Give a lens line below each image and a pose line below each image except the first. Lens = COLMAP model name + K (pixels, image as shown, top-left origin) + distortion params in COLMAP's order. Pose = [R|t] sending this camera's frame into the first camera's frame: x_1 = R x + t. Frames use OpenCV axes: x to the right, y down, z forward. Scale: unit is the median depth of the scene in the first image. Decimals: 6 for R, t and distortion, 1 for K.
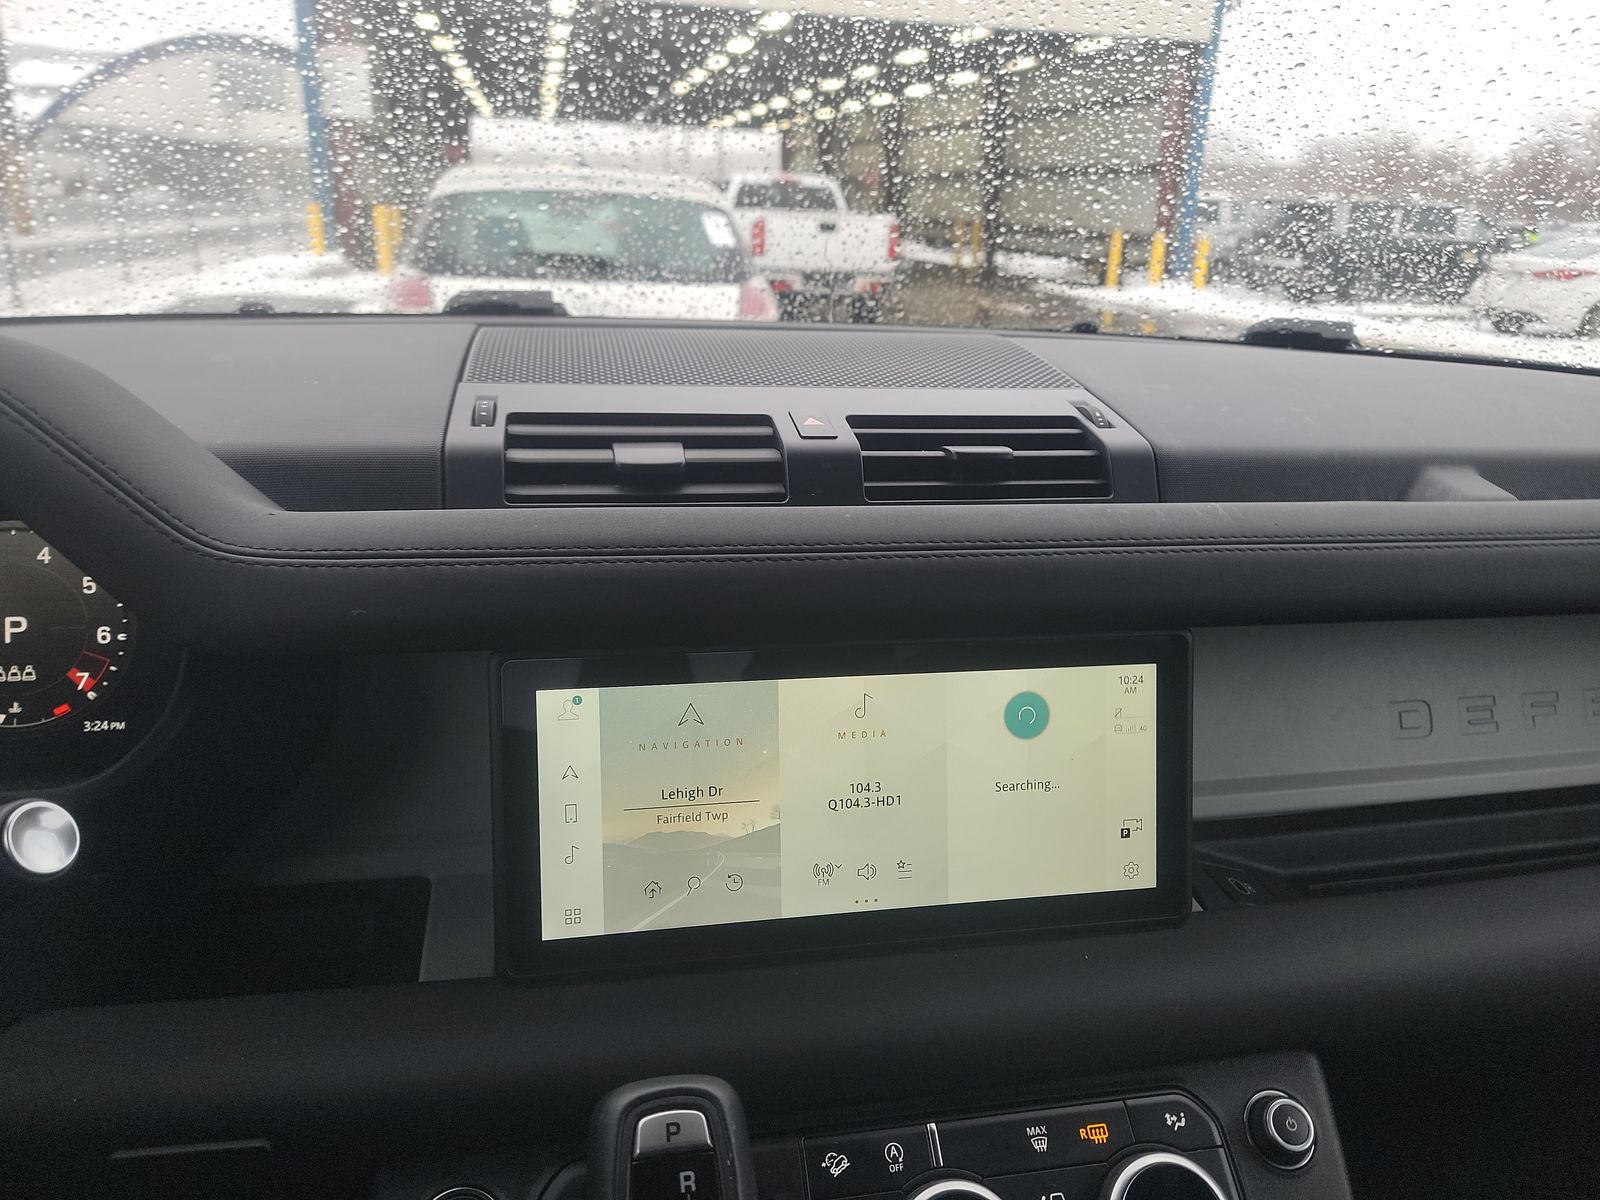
lens RADIAL K [[1091.5, 0, 837.7], [0, 1091.5, 592.1], [0, 0, 1]] dist [-0.002187, -0.000942]
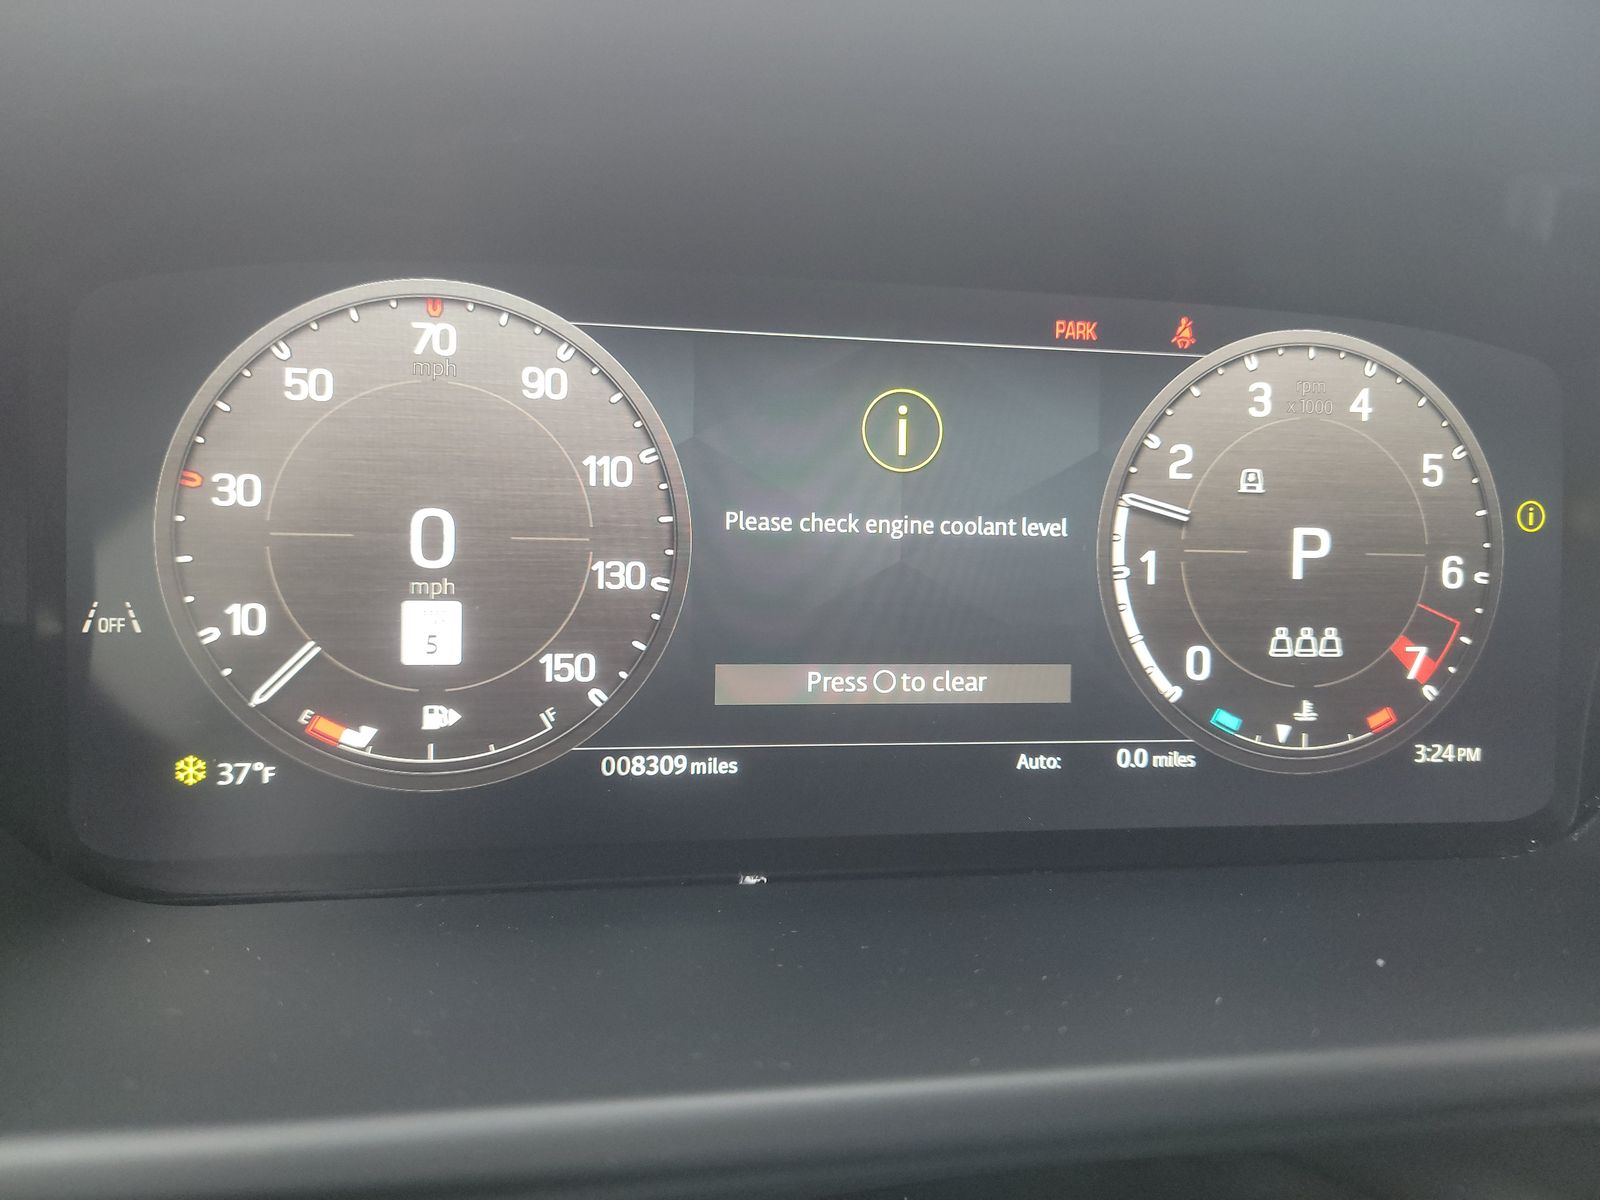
lens RADIAL K [[1091.5, 0, 837.7], [0, 1091.5, 592.1], [0, 0, 1]] dist [-0.002187, -0.000942]
pose [[0.998296, 0.052819, -0.024813, -0.951272], [-0.051300, 0.996978, 0.058333, 0.034140], [0.027819, -0.056960, 0.997989, 0.500771]]
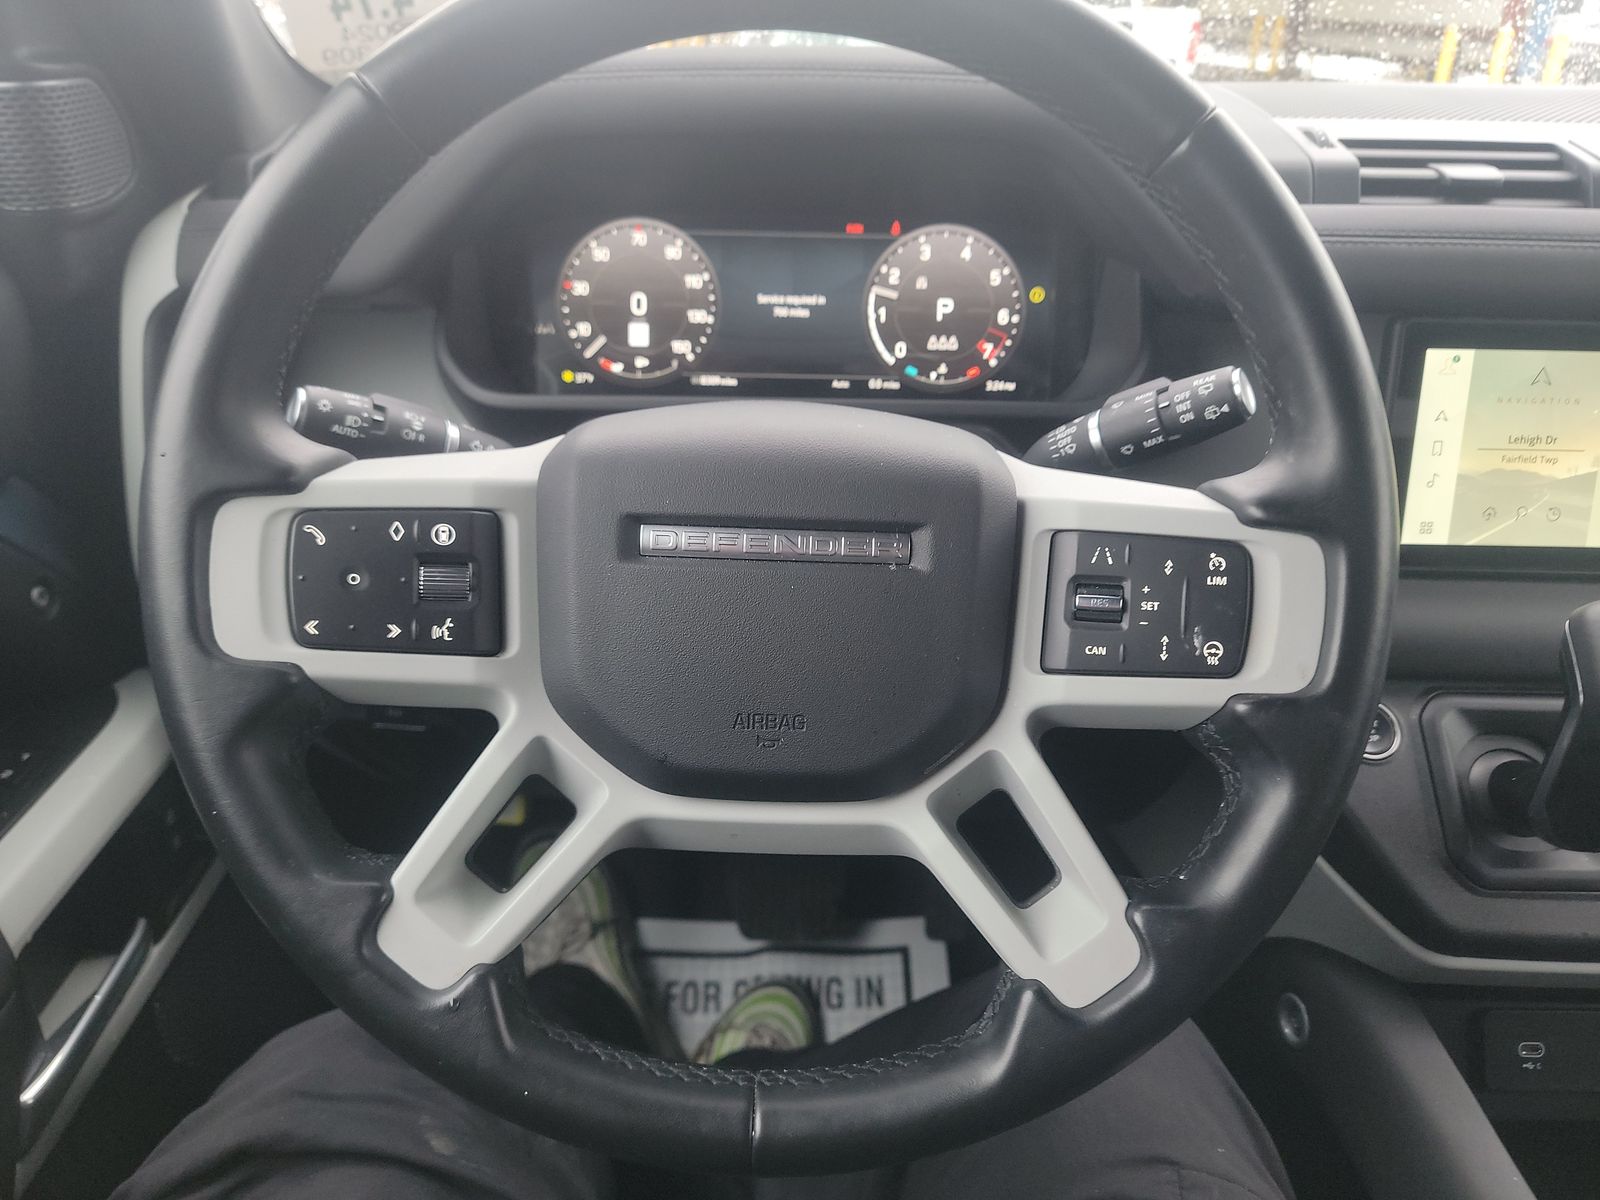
lens RADIAL K [[1117.0, 0, 800.0], [0, 1117.0, 600.0], [0, 0, 1]] dist [0.050121, -0.002384]
pose [[0.982032, 0.071858, -0.174500, -0.660598], [-0.047387, 0.988938, 0.140560, 0.202434], [0.182669, -0.129765, 0.974573, -0.429267]]
